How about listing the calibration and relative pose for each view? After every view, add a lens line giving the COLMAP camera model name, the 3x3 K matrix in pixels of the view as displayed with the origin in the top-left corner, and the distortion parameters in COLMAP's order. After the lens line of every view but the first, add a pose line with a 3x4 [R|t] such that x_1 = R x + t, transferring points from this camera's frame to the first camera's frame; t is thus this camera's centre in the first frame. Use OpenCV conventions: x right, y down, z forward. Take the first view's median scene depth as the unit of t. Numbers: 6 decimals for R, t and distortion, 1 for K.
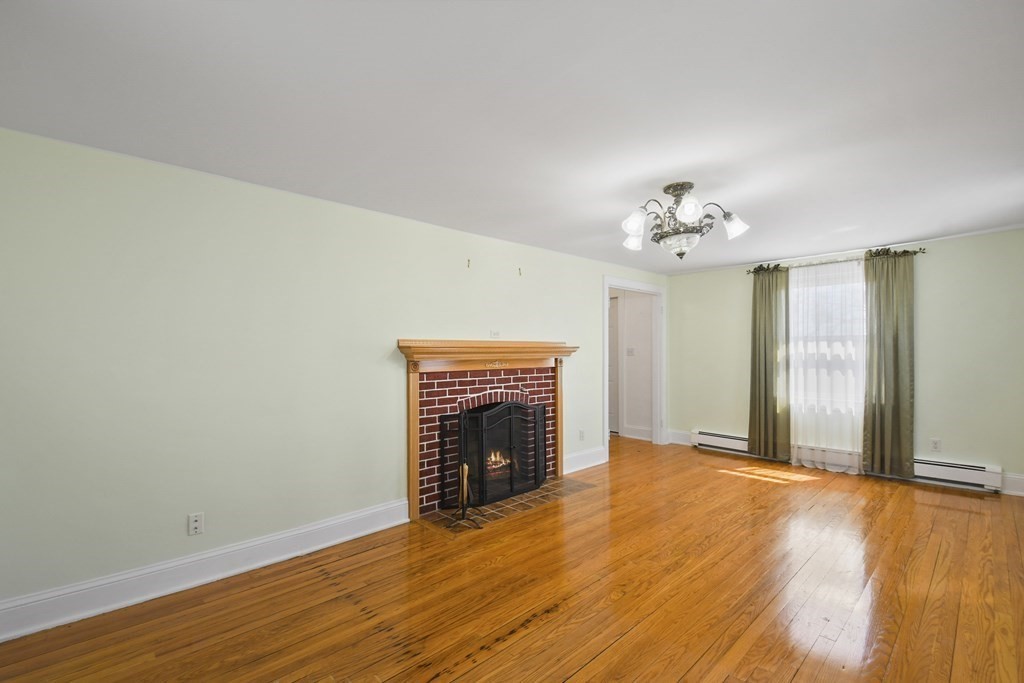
lens RADIAL K [[449.5, 0, 495.3], [0, 449.5, 352.9], [0, 0, 1]] dist [-0.002900, -0.002634]
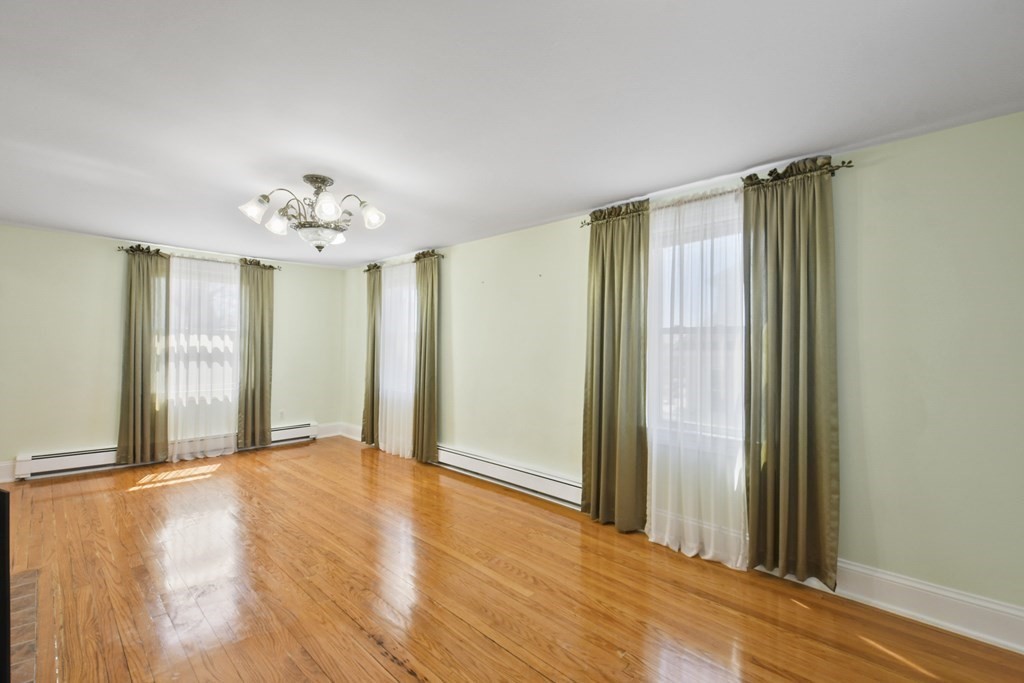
lens RADIAL K [[449.5, 0, 502.2], [0, 449.5, 344.2], [0, 0, 1]] dist [-0.002900, -0.002634]
pose [[-0.063926, 0.007845, 0.997924, -0.374130], [-0.005279, 0.999952, -0.008199, 0.001719], [-0.997941, -0.005792, -0.063882, 0.400511]]
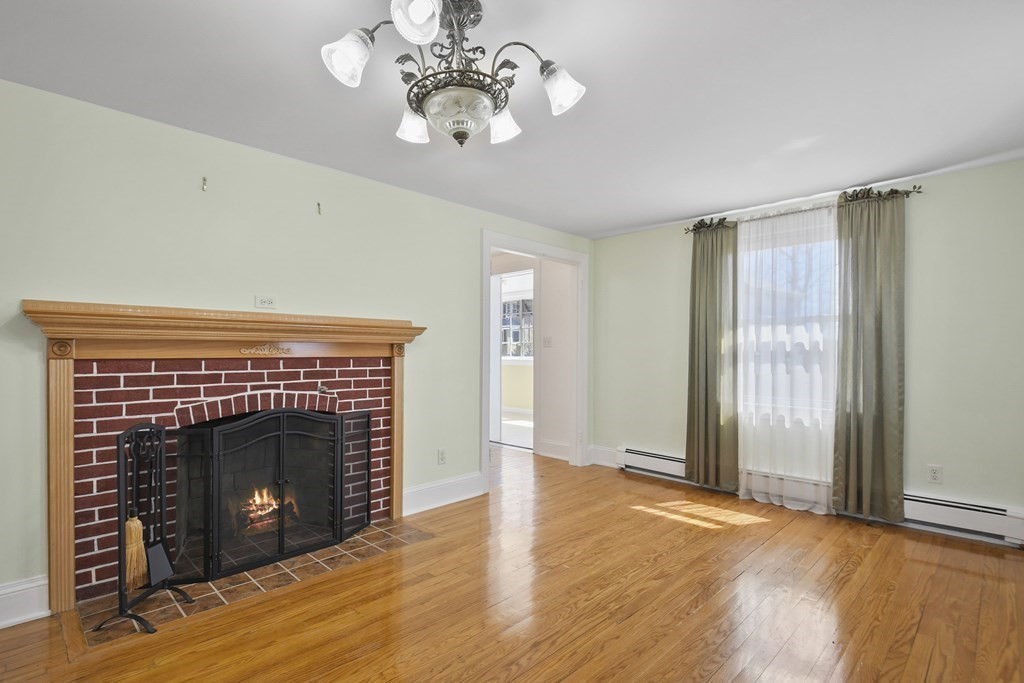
lens RADIAL K [[497.9, 0, 498.4], [0, 497.9, 353.4], [0, 0, 1]] dist [0.024024, -0.009213]
pose [[0.998923, 0.007224, 0.045824, 0.264440], [-0.007247, 0.999974, 0.000329, 0.024333], [-0.045820, -0.000661, 0.998949, 0.242953]]
